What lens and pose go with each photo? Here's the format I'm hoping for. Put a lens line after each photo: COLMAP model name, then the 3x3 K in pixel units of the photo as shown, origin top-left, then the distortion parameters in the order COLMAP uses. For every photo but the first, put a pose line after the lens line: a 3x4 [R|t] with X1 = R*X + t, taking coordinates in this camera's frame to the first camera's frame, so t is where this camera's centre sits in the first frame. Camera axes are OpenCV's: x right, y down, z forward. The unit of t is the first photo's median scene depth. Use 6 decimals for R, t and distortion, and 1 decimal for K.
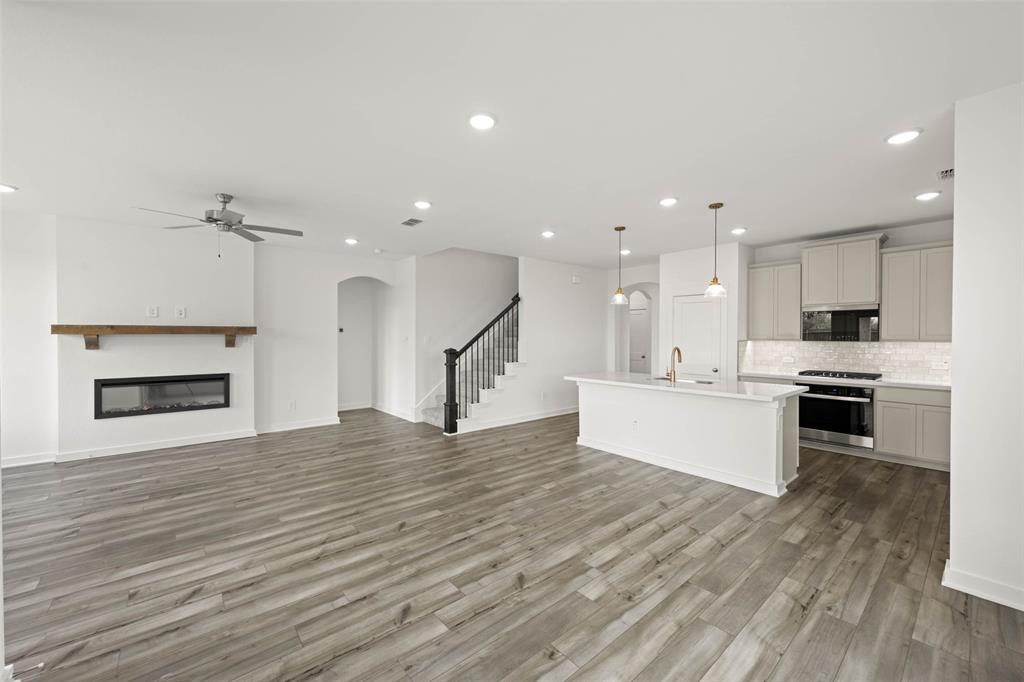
lens RADIAL K [[402.3, 0, 514.1], [0, 402.3, 339.2], [0, 0, 1]] dist [0.000766, -0.000235]
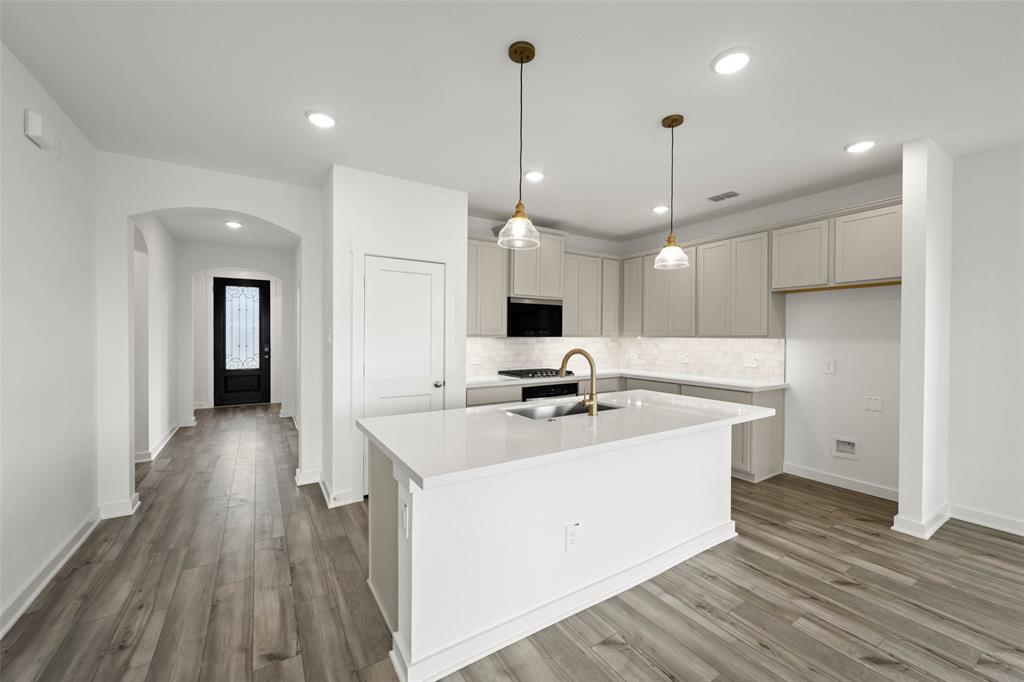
lens RADIAL K [[402.3, 0, 514.1], [0, 402.3, 339.2], [0, 0, 1]] dist [0.000766, -0.000235]
pose [[0.139825, -0.010879, 0.990116, -0.137634], [0.004656, 0.999936, 0.010330, -0.000102], [-0.990165, 0.003166, 0.139867, 1.009596]]
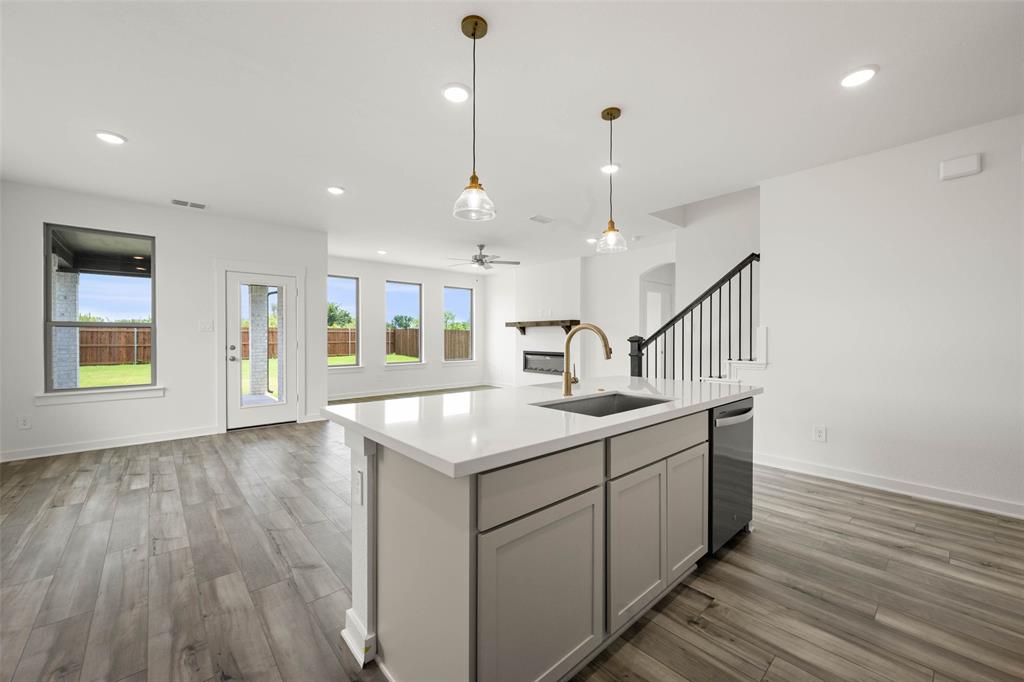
lens RADIAL K [[402.3, 0, 514.1], [0, 402.3, 339.2], [0, 0, 1]] dist [0.000766, -0.000235]
pose [[0.026937, 0.006725, -0.999614, 0.862312], [-0.009292, 0.999936, 0.006477, 0.033960], [0.999594, 0.009114, 0.026998, 0.905150]]
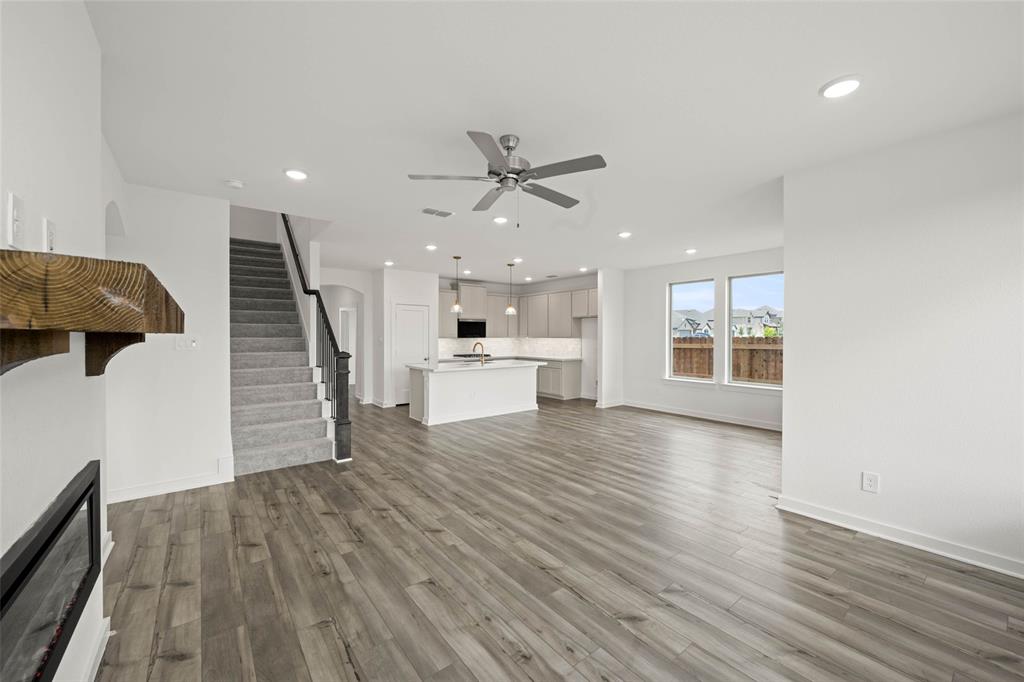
lens RADIAL K [[402.3, 0, 514.1], [0, 402.3, 339.2], [0, 0, 1]] dist [0.000766, -0.000235]
pose [[0.043535, -0.011853, 0.998982, -1.176449], [0.009368, 0.999891, 0.011455, -0.009812], [-0.999008, 0.008859, 0.043641, 0.791011]]
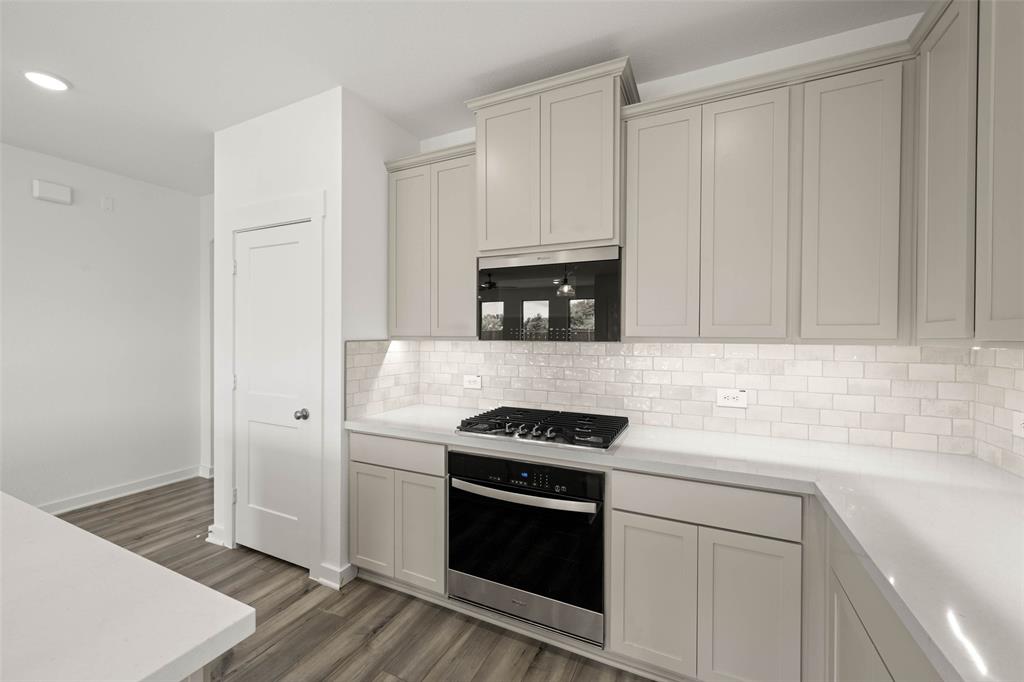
lens RADIAL K [[402.3, 0, 514.1], [0, 402.3, 339.2], [0, 0, 1]] dist [0.000766, -0.000235]
pose [[0.913163, 0.000986, 0.407594, 0.672033], [-0.000449, 0.999999, -0.001414, 0.003826], [-0.407595, 0.001108, 0.913162, 0.704477]]
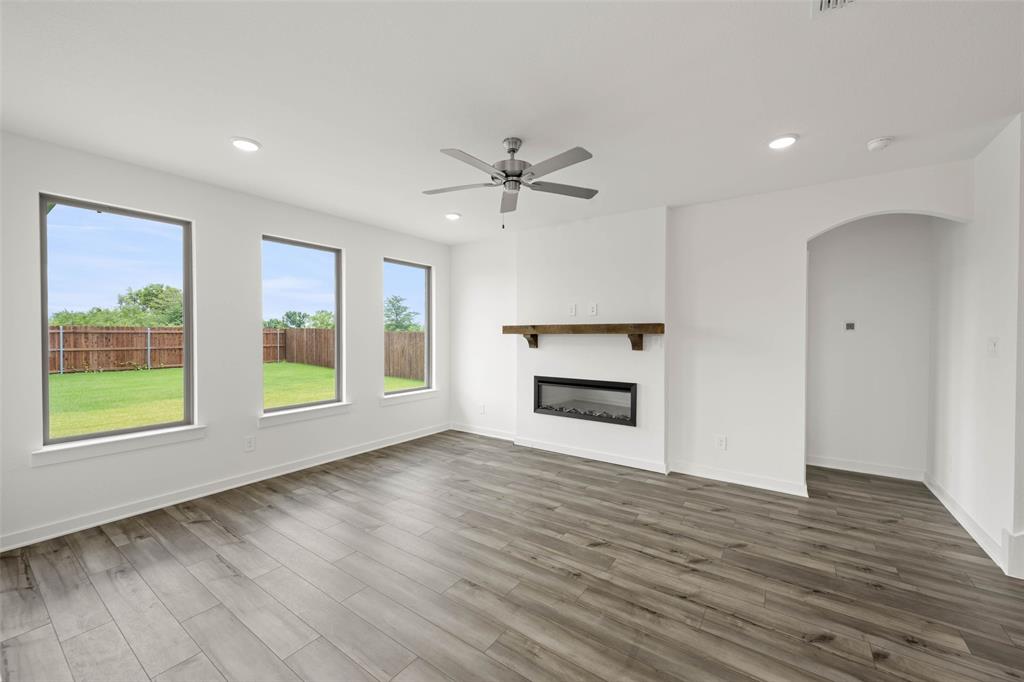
lens RADIAL K [[402.3, 0, 514.1], [0, 402.3, 339.2], [0, 0, 1]] dist [0.000766, -0.000235]
pose [[0.251316, 0.010418, -0.967849, -0.013398], [-0.010857, 0.999910, 0.007944, -0.006066], [0.967844, 0.008512, 0.251407, 0.677024]]
